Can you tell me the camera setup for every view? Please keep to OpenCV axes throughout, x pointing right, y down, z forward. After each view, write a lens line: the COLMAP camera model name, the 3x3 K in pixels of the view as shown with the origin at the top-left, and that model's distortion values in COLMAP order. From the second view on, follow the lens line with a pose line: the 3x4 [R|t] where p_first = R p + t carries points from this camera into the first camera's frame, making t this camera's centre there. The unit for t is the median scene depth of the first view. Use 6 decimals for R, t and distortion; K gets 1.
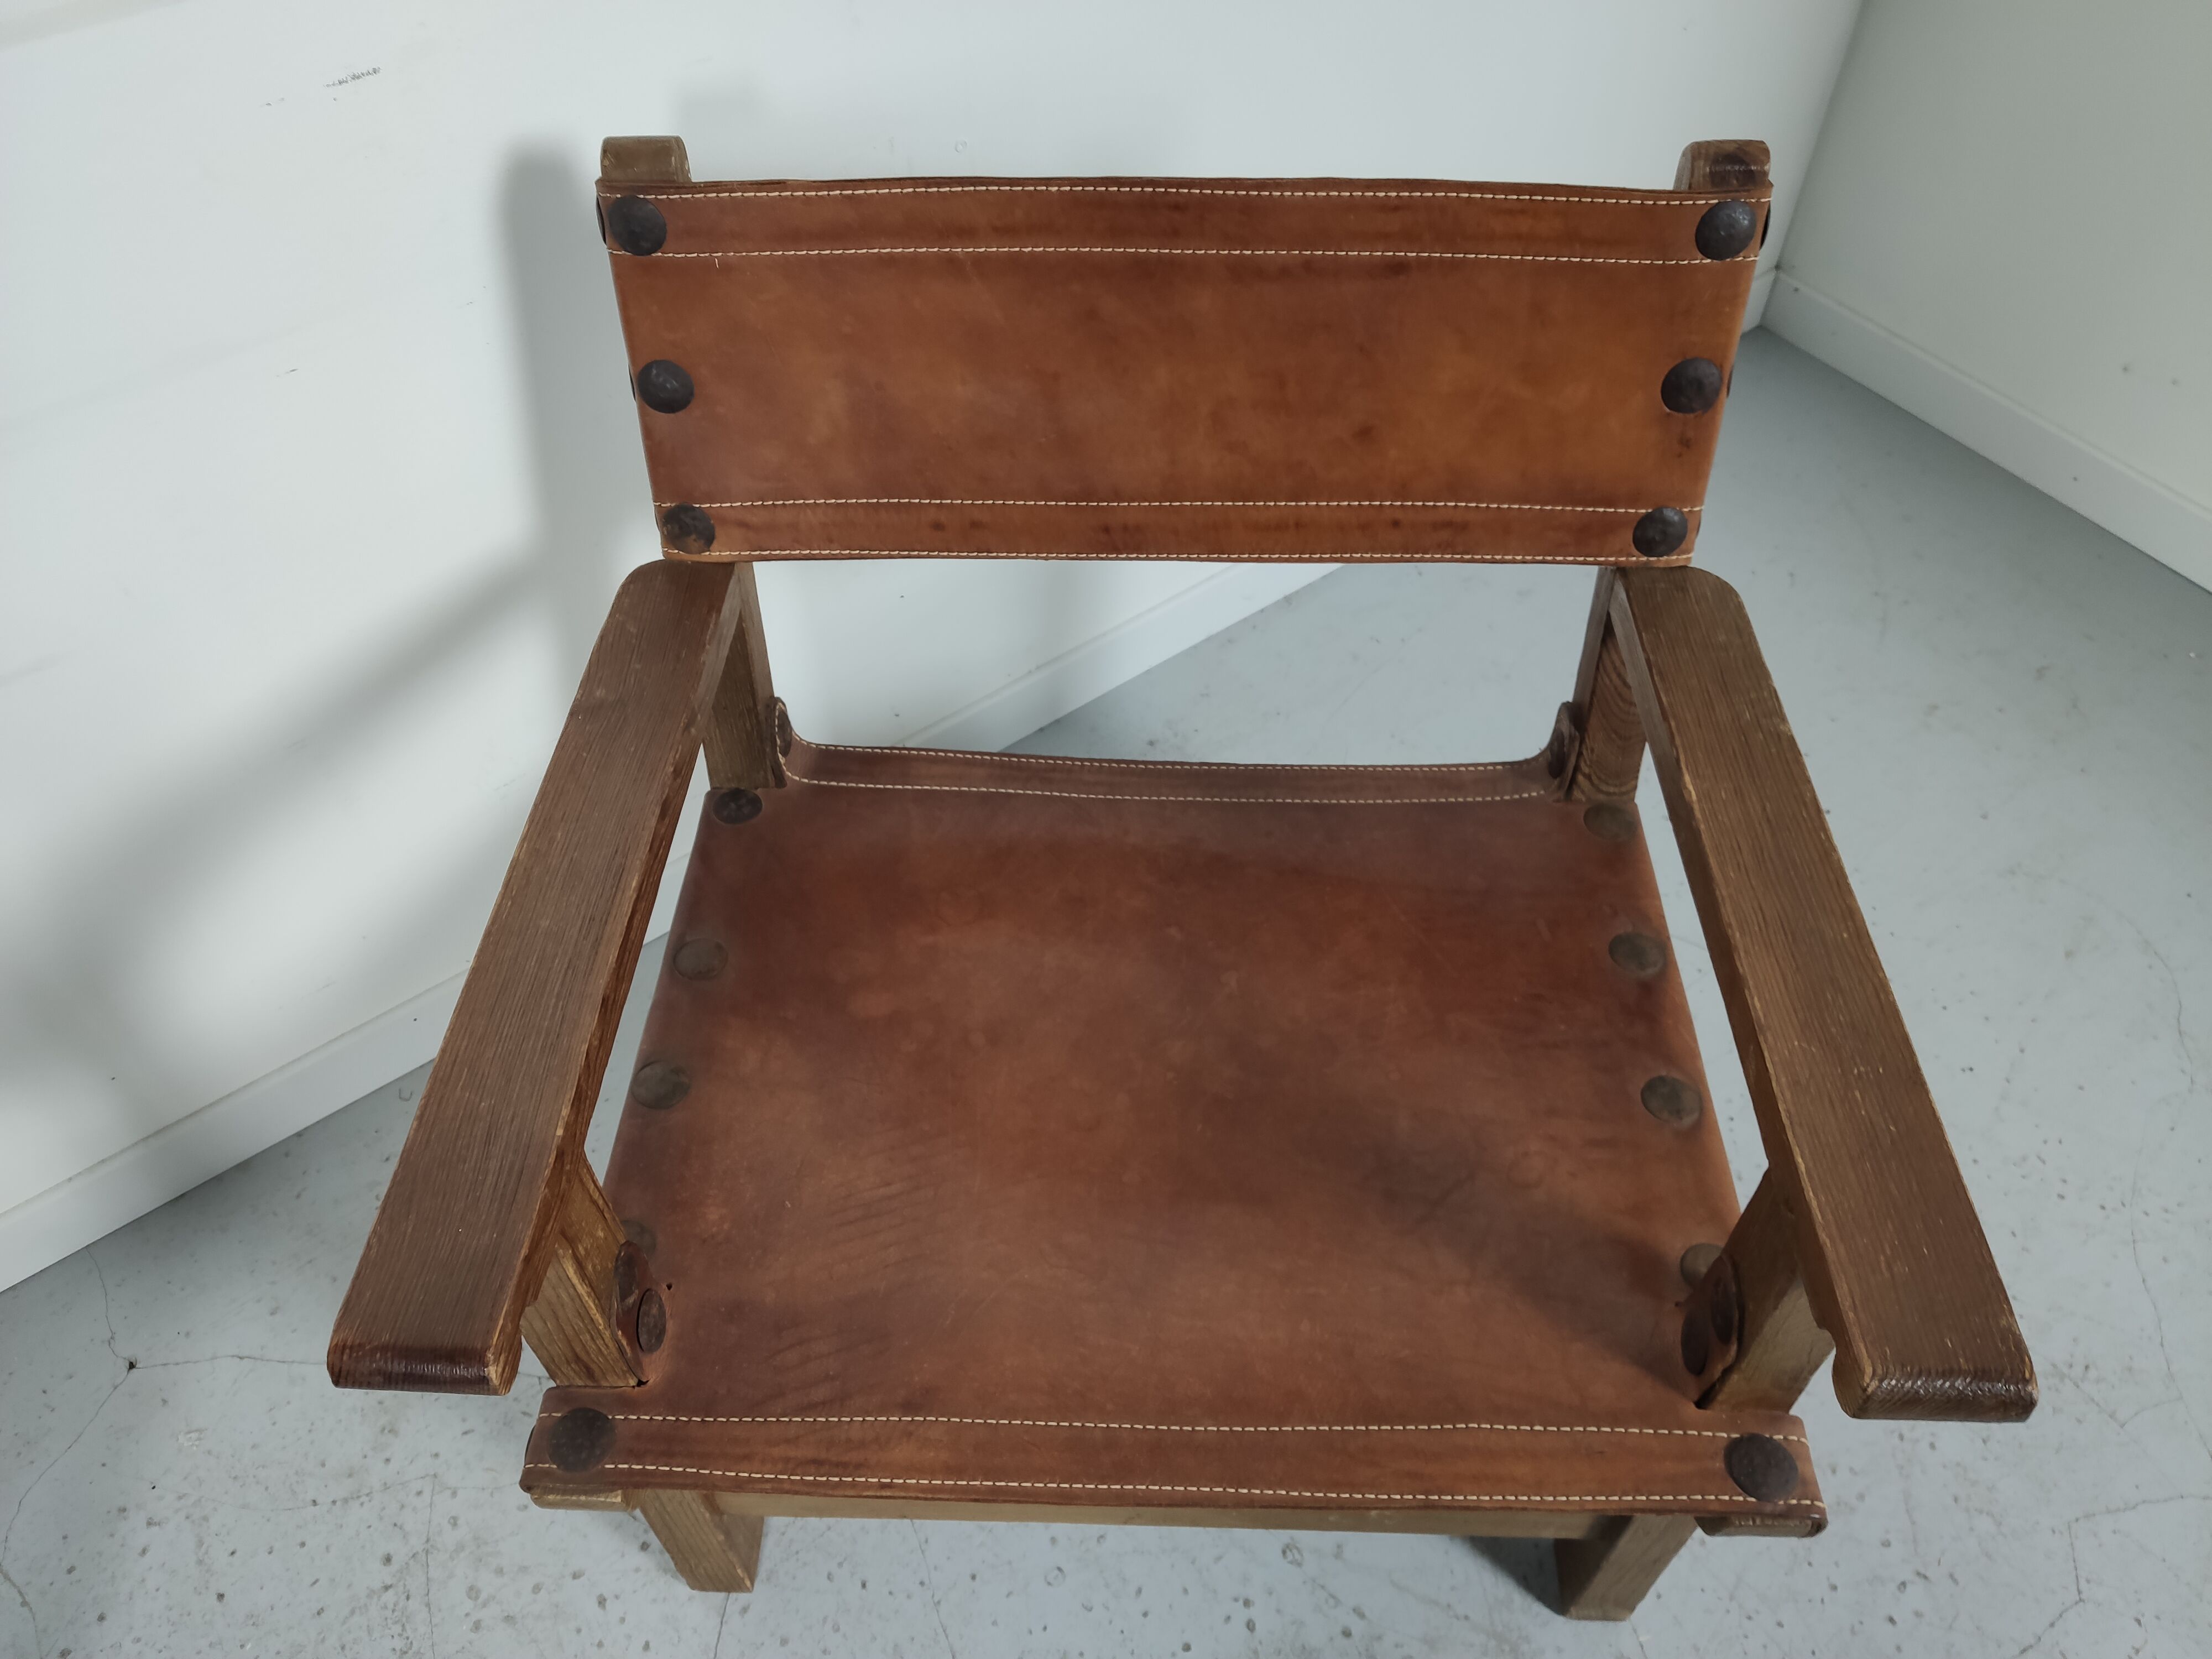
lens RADIAL K [[1690.3, 0, 1096.7], [0, 1690.3, 831.7], [0, 0, 1]] dist [0.023456, 0.002976]
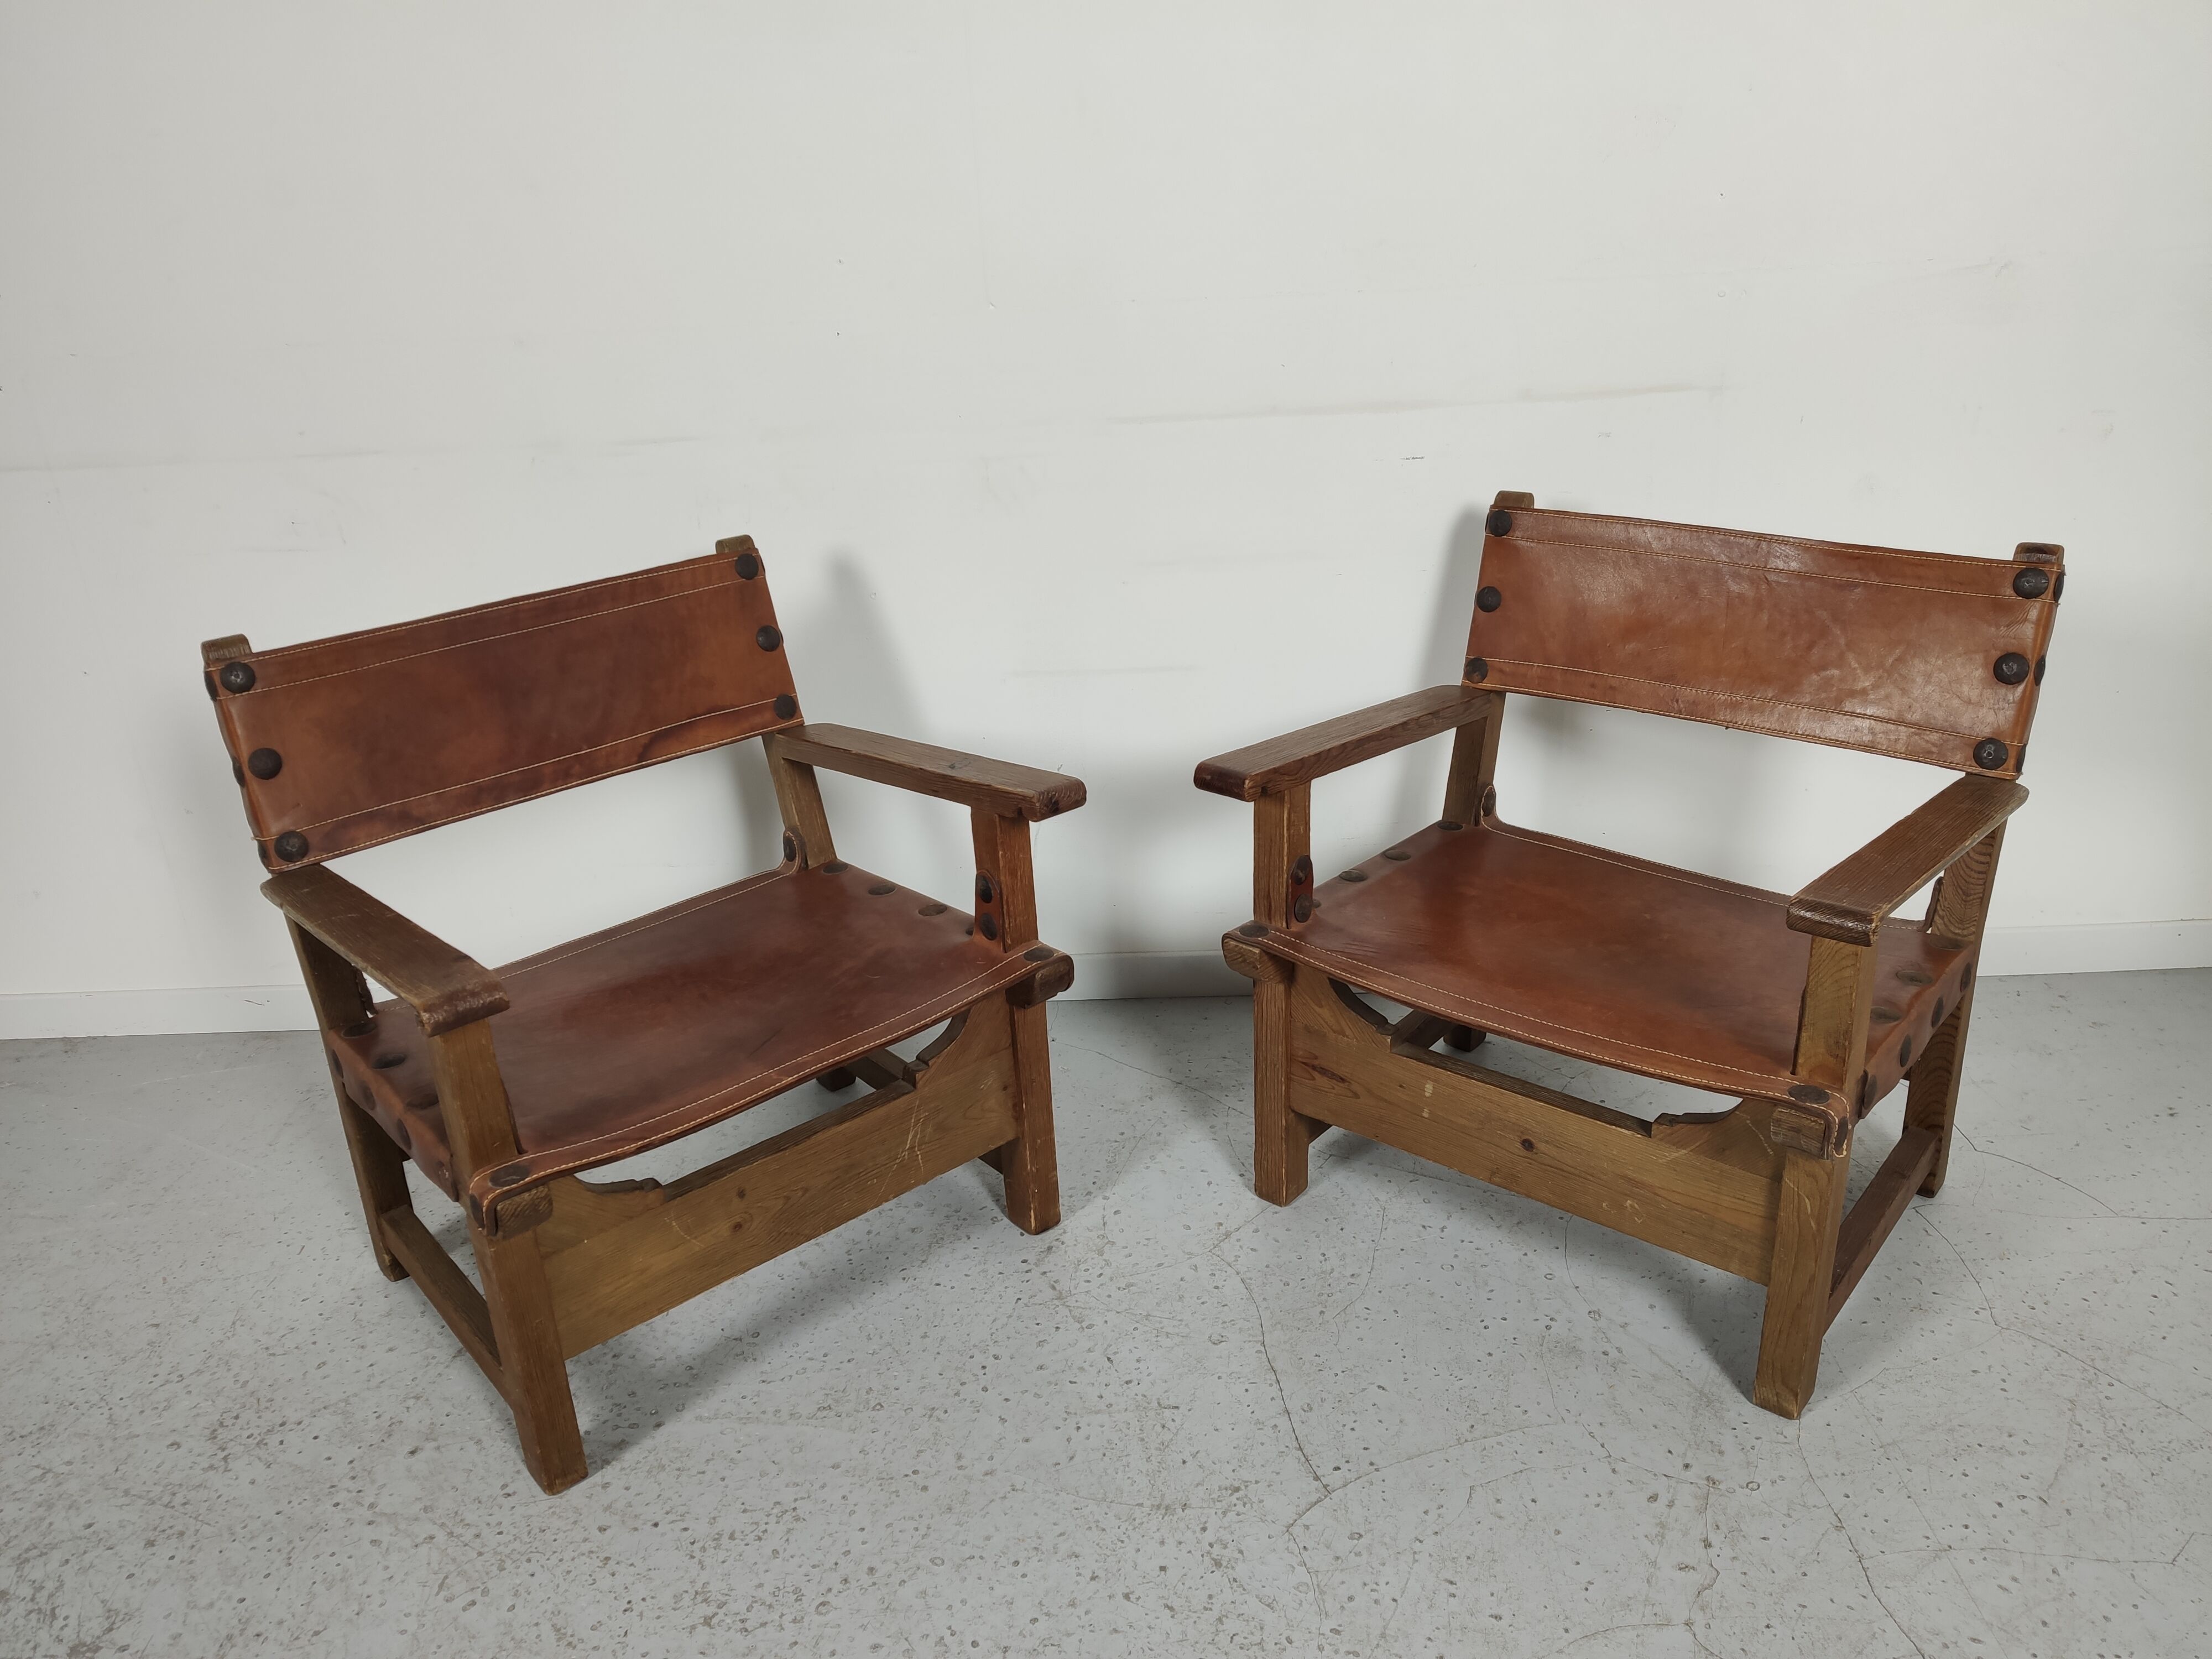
lens RADIAL K [[1664.5, 0, 1102.7], [0, 1664.5, 832.1], [0, 0, 1]] dist [0.000888, 0.006433]
pose [[0.794823, 0.216159, -0.567037, 0.619659], [-0.451944, 0.834426, -0.315406, 0.875507], [0.404973, 0.506961, 0.760913, -0.650960]]
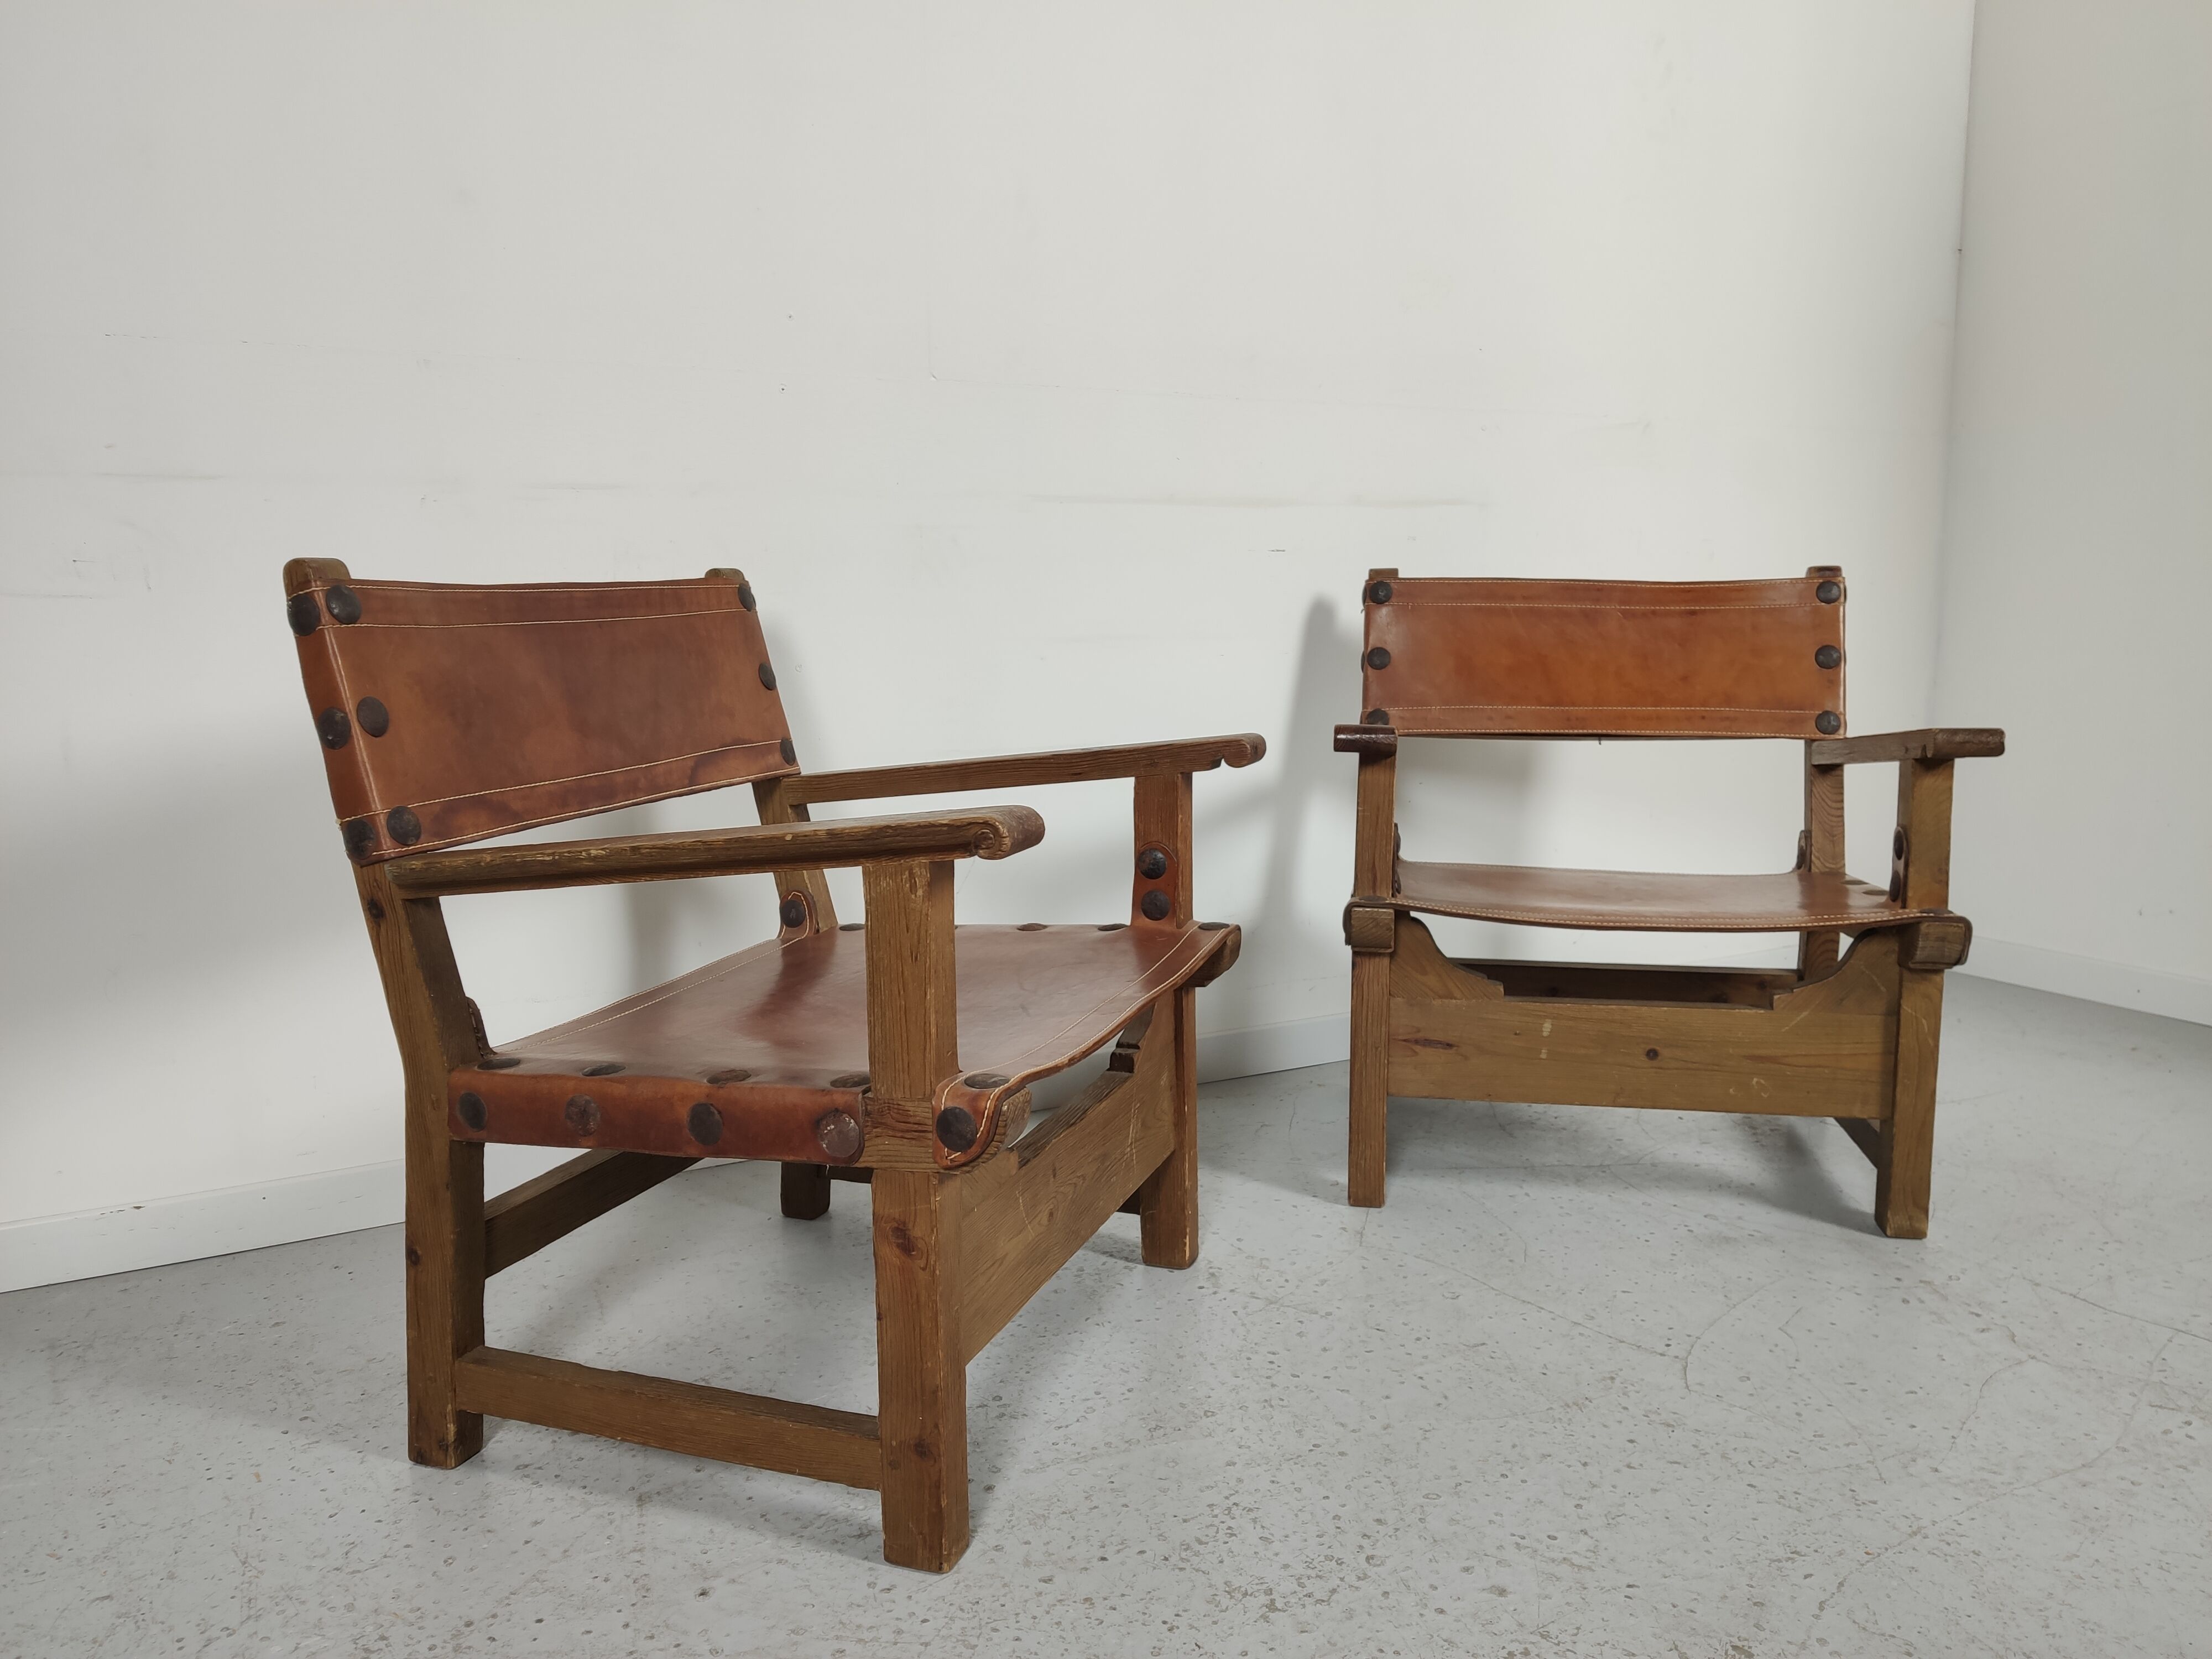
lens RADIAL K [[1674.4, 0, 1098.2], [0, 1674.4, 828.8], [0, 0, 1]] dist [-0.005207, 0.010502]
pose [[0.990807, 0.034924, -0.130695, -0.335010], [-0.114665, 0.729438, -0.674368, 1.574518], [0.071782, 0.683155, 0.726737, -0.588288]]
